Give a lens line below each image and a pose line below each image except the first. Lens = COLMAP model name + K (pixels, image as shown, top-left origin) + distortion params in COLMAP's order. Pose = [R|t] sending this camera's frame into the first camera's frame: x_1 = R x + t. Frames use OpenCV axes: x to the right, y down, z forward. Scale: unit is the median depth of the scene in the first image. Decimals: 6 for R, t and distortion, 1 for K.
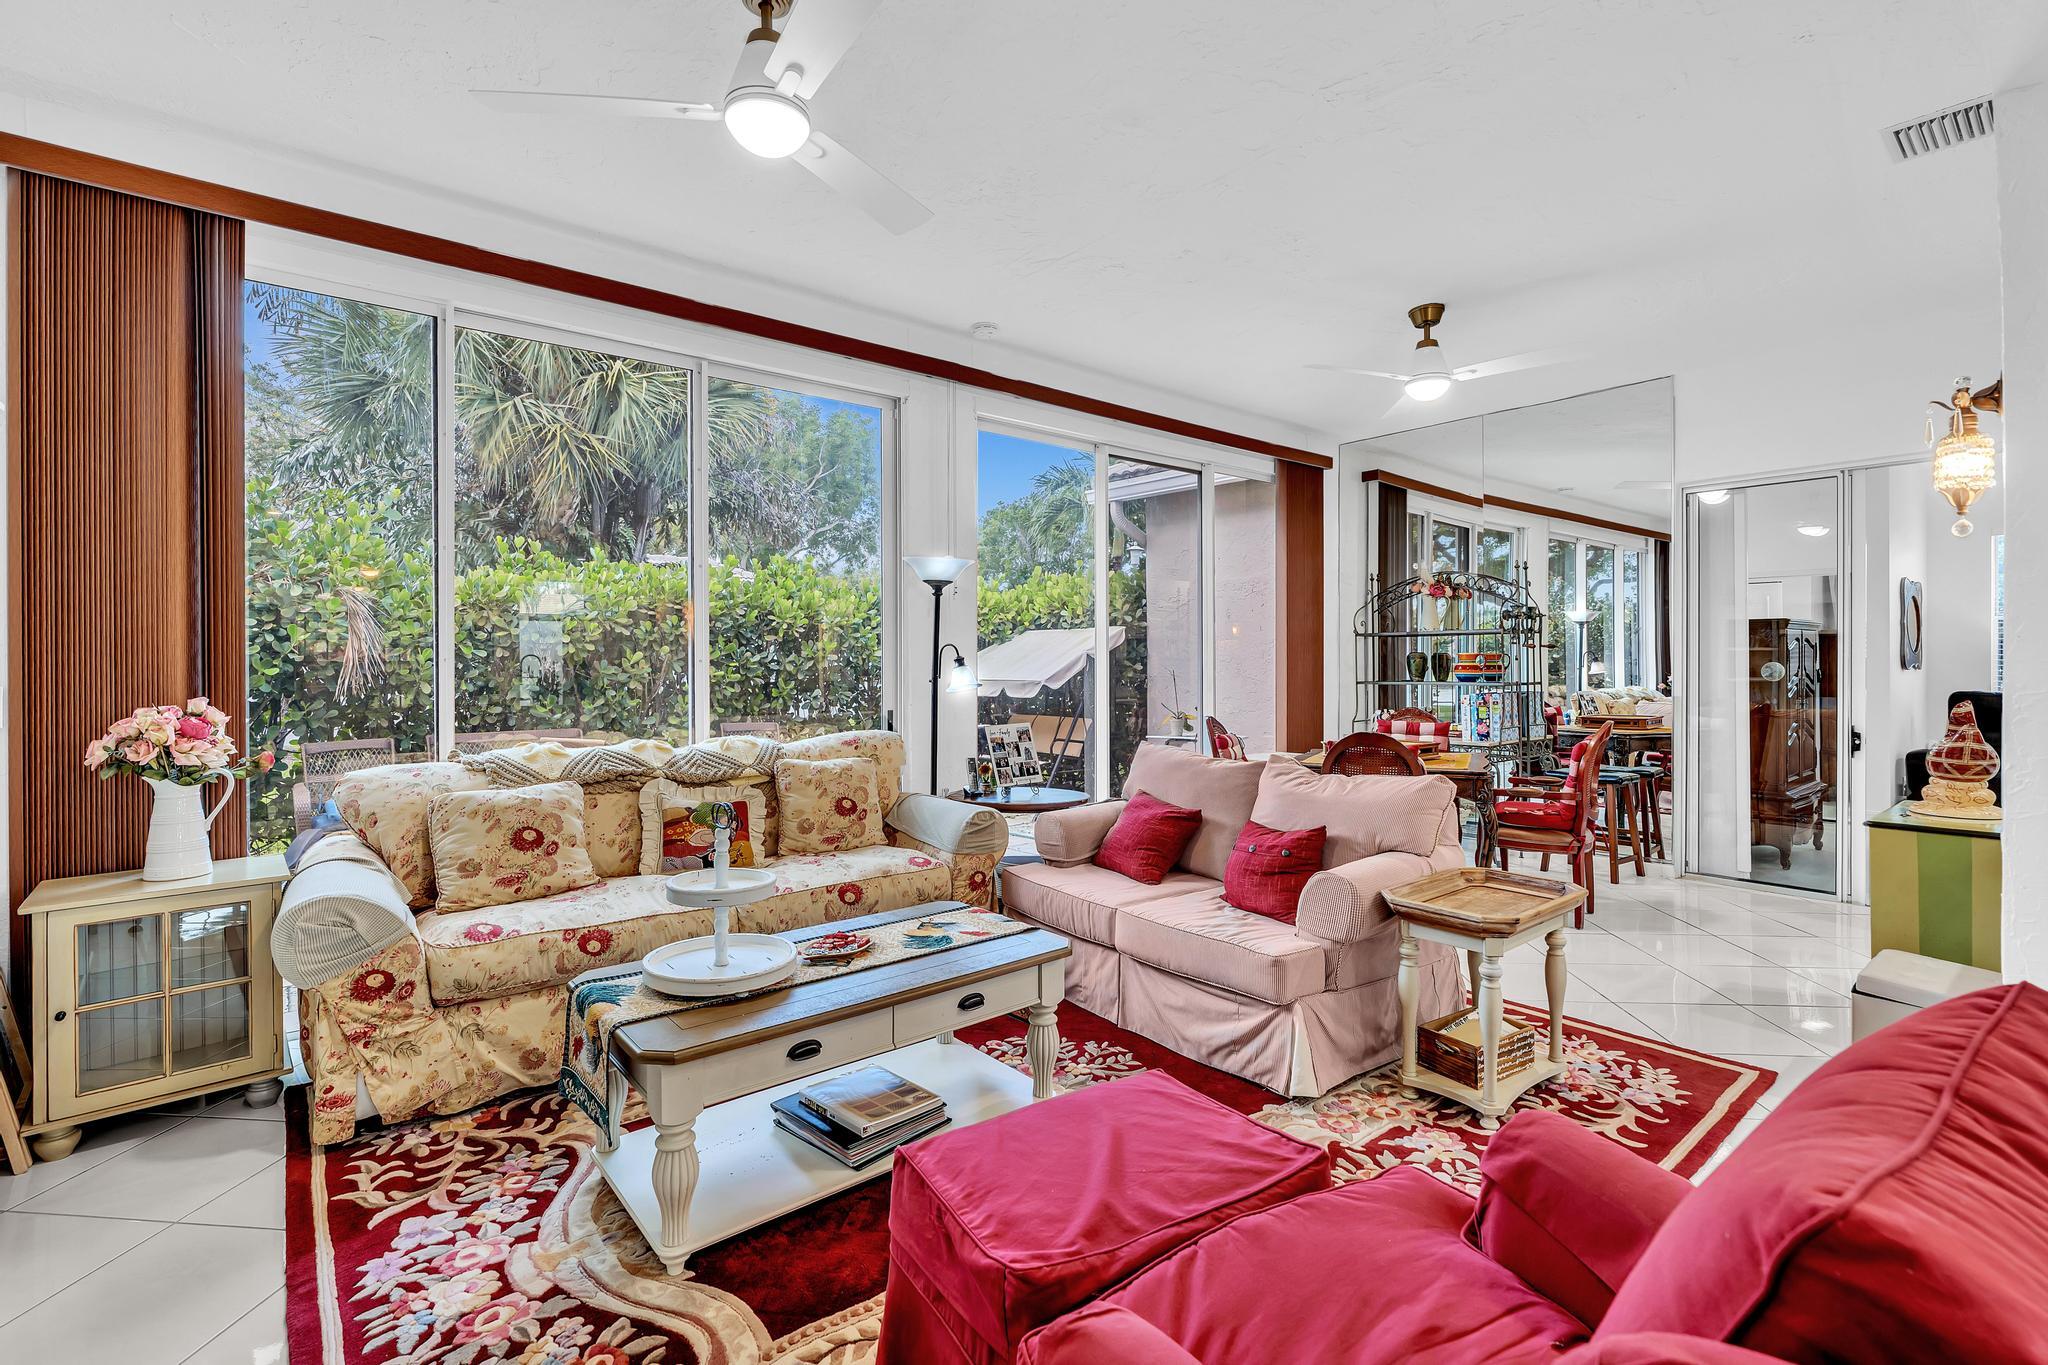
lens RADIAL K [[913.8, 0, 1017.0], [0, 913.8, 671.7], [0, 0, 1]] dist [-0.007689, 0.002326]
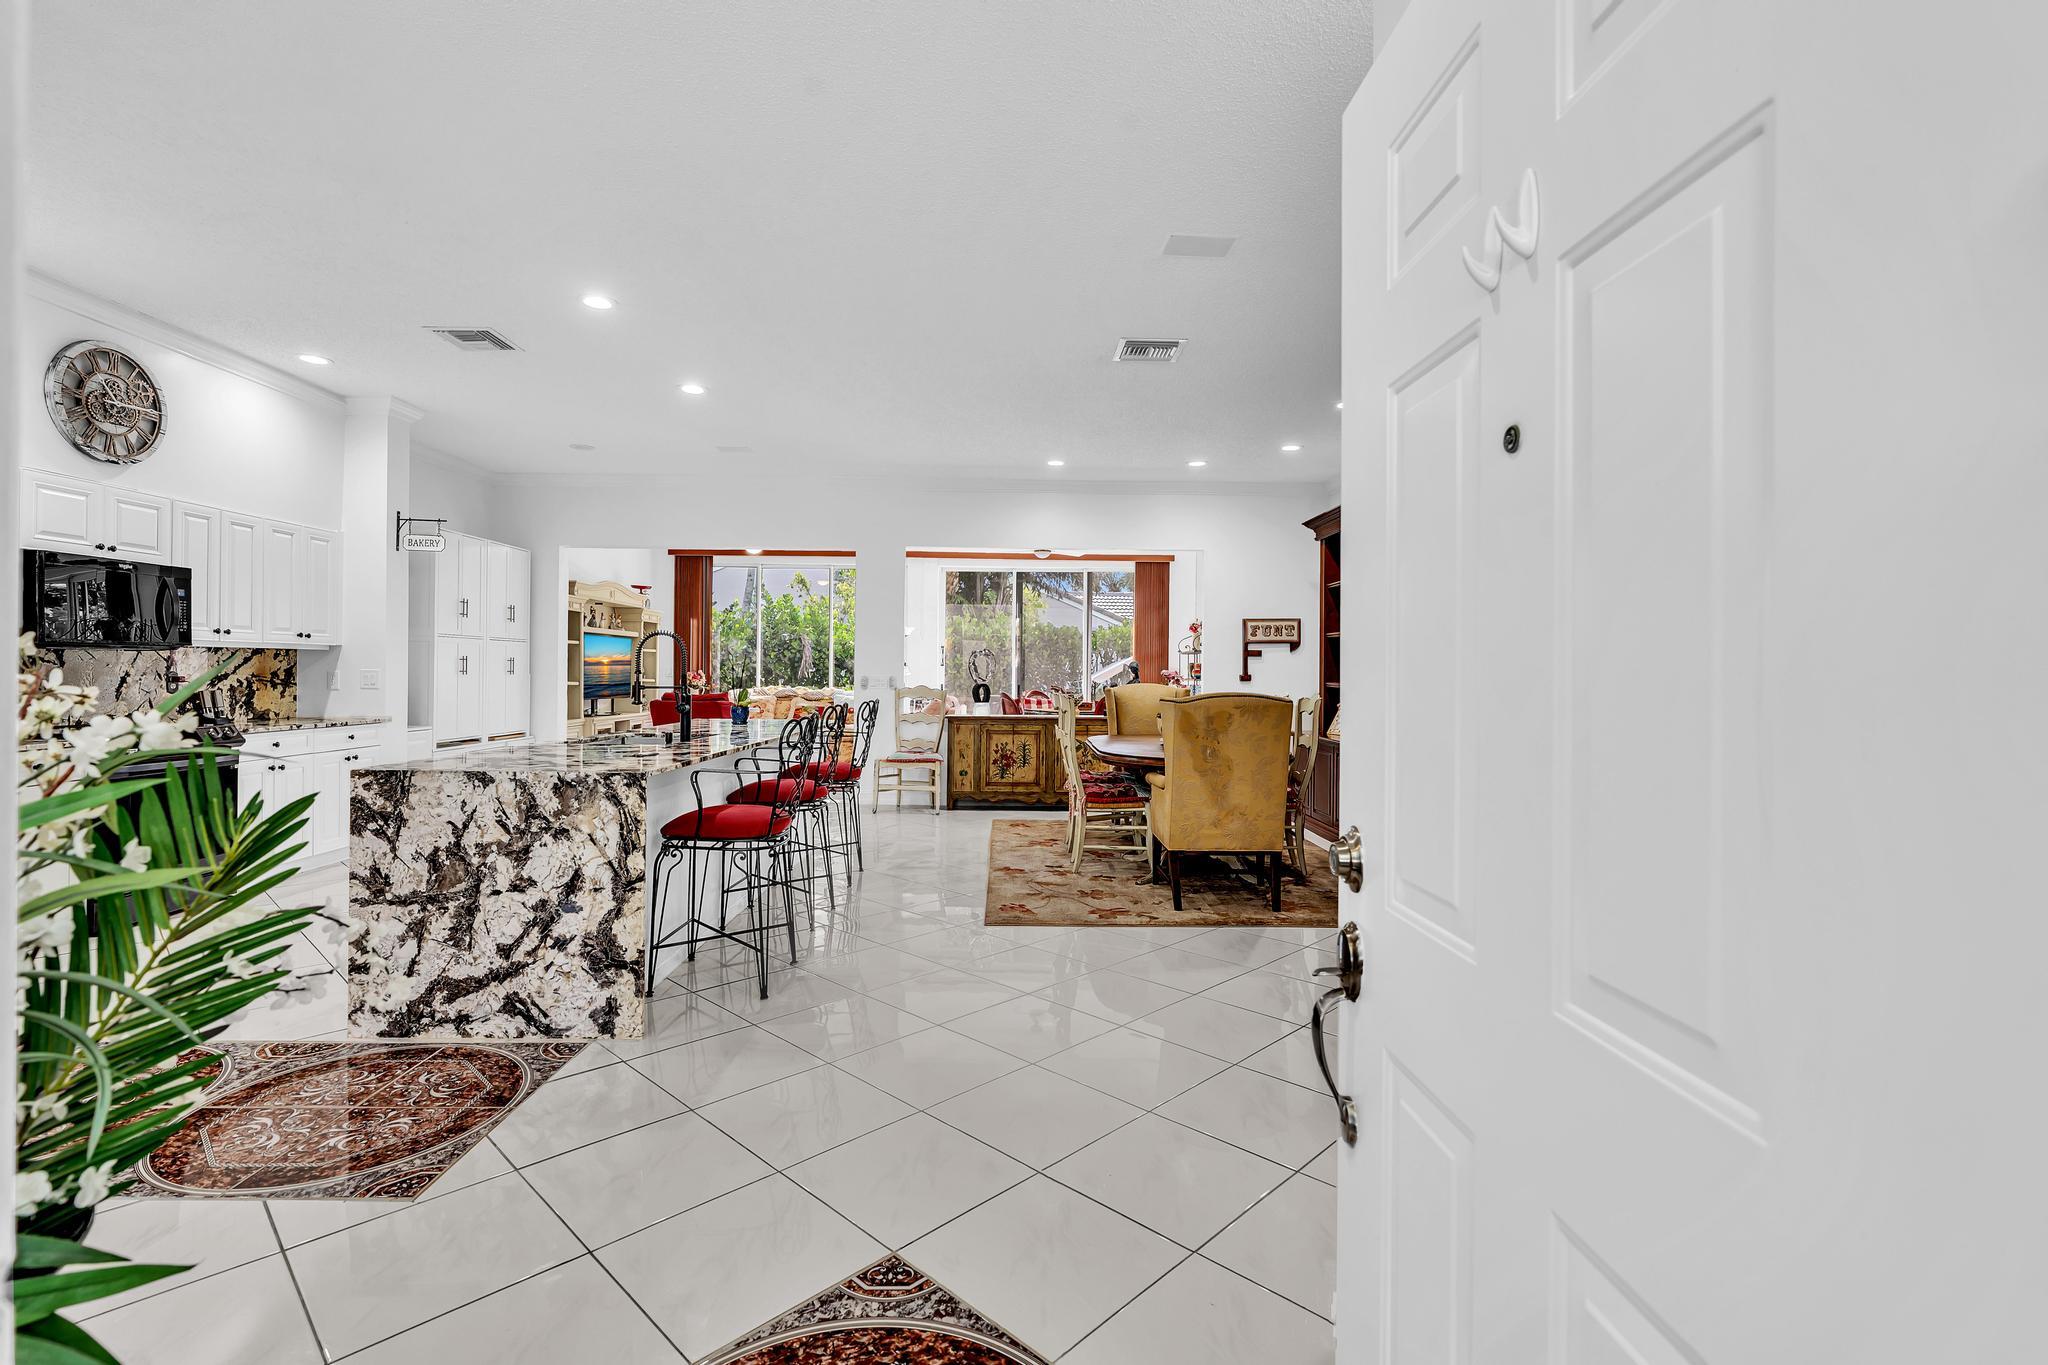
lens RADIAL K [[913.8, 0, 1023.2], [0, 913.8, 670.6], [0, 0, 1]] dist [-0.007689, 0.002326]
pose [[0.790013, 0.008318, -0.613034, 2.464825], [-0.016949, 0.999822, -0.008276, 0.031853], [0.612856, 0.016929, 0.790013, -1.238410]]
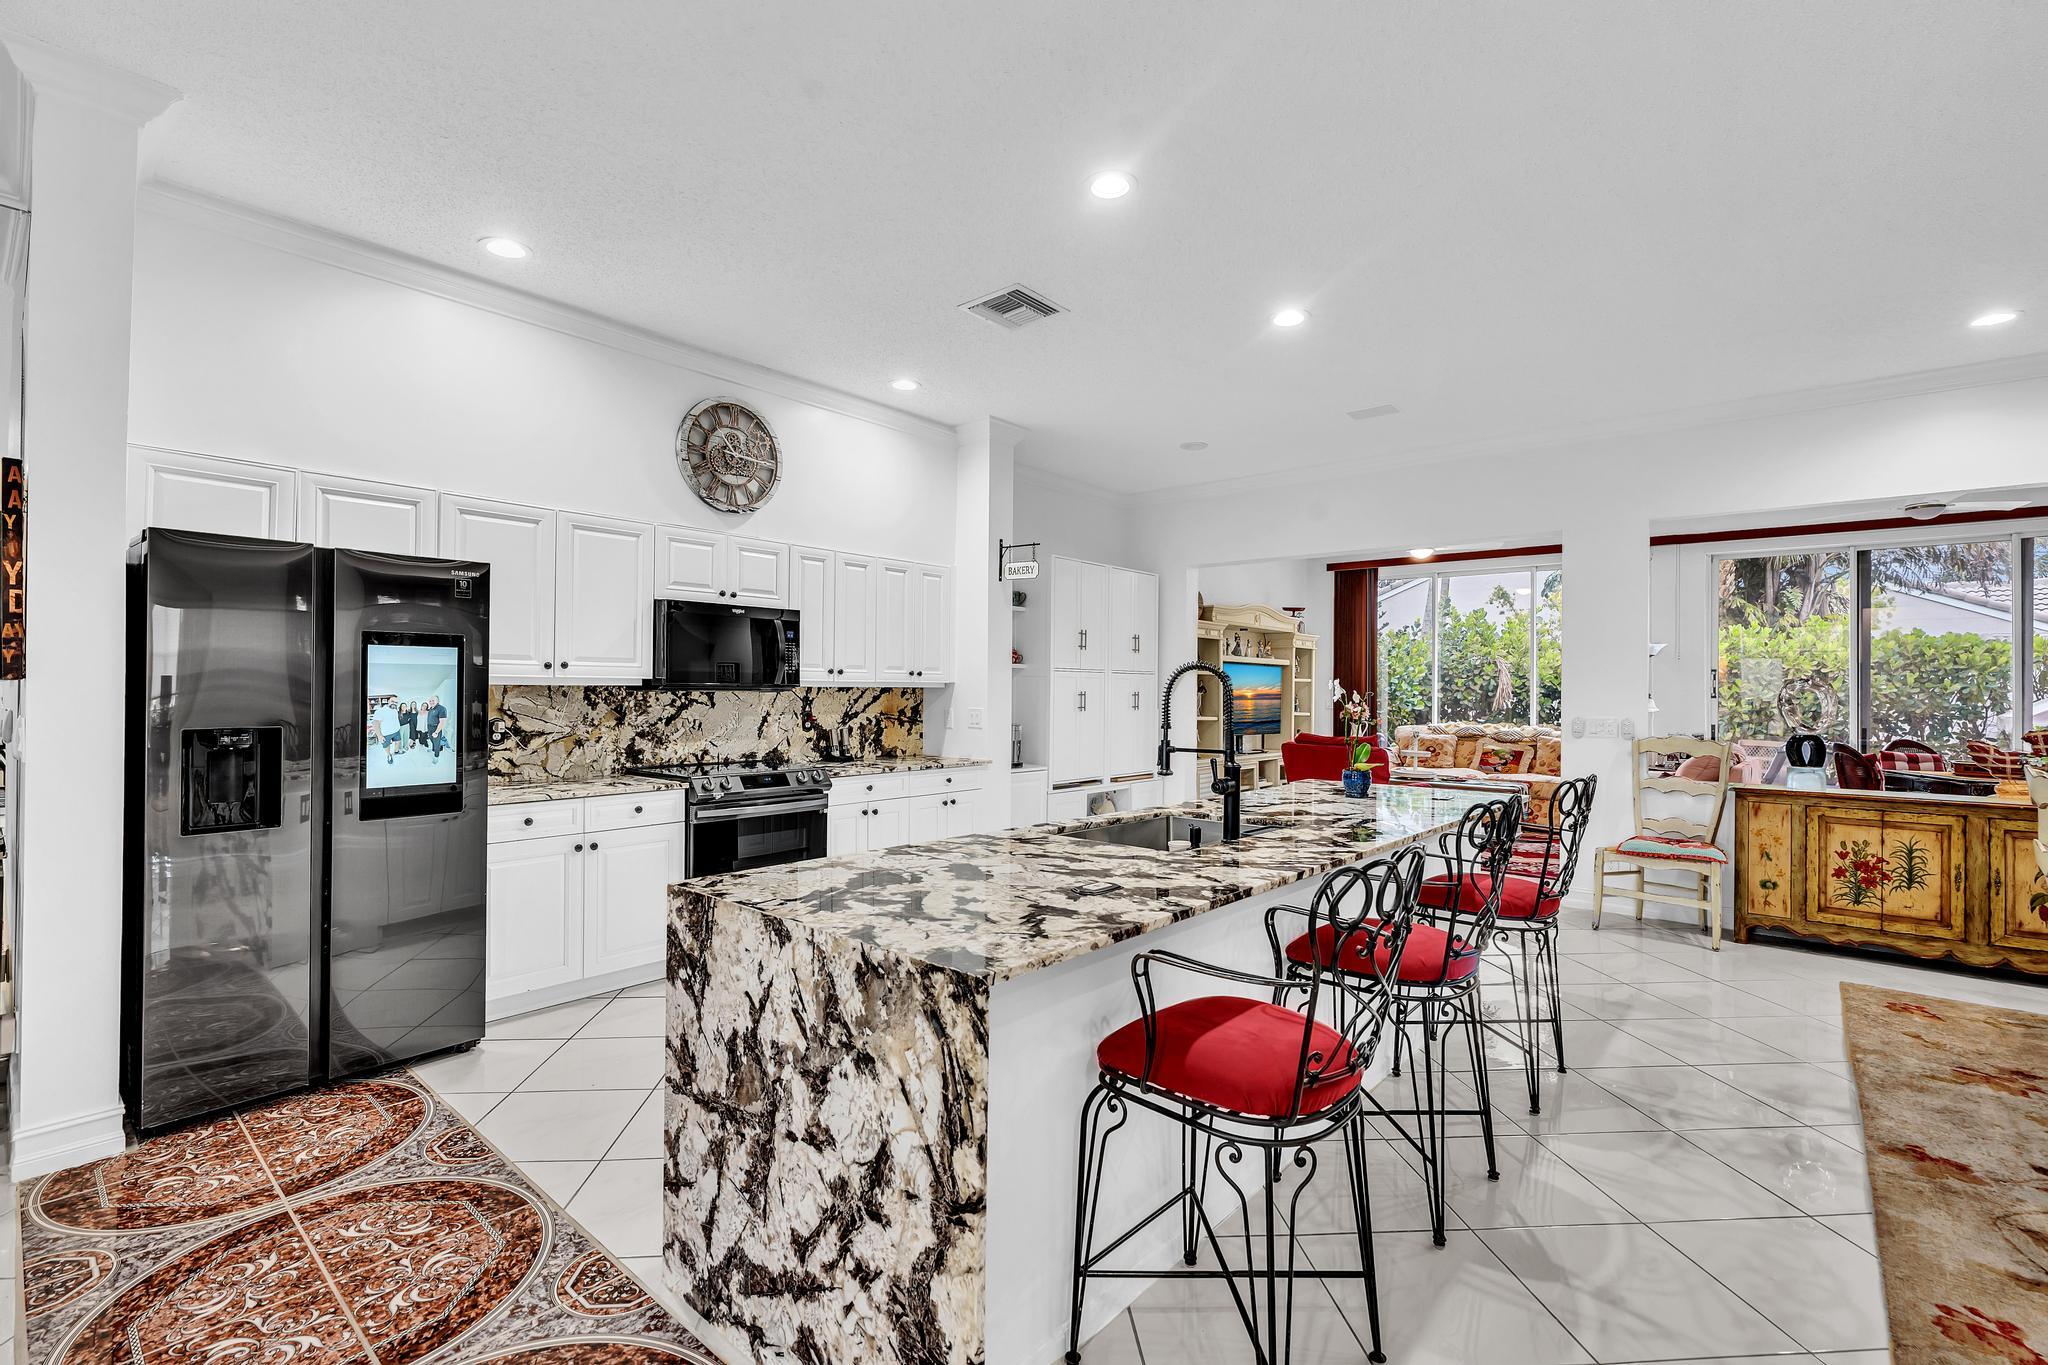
lens RADIAL K [[913.8, 0, 1017.5], [0, 913.8, 687.4], [0, 0, 1]] dist [-0.007689, 0.002326]
pose [[0.176615, 0.000612, -0.984280, 2.092946], [-0.020559, 0.999784, -0.003067, 0.004838], [0.984065, 0.020778, 0.176589, -0.876450]]
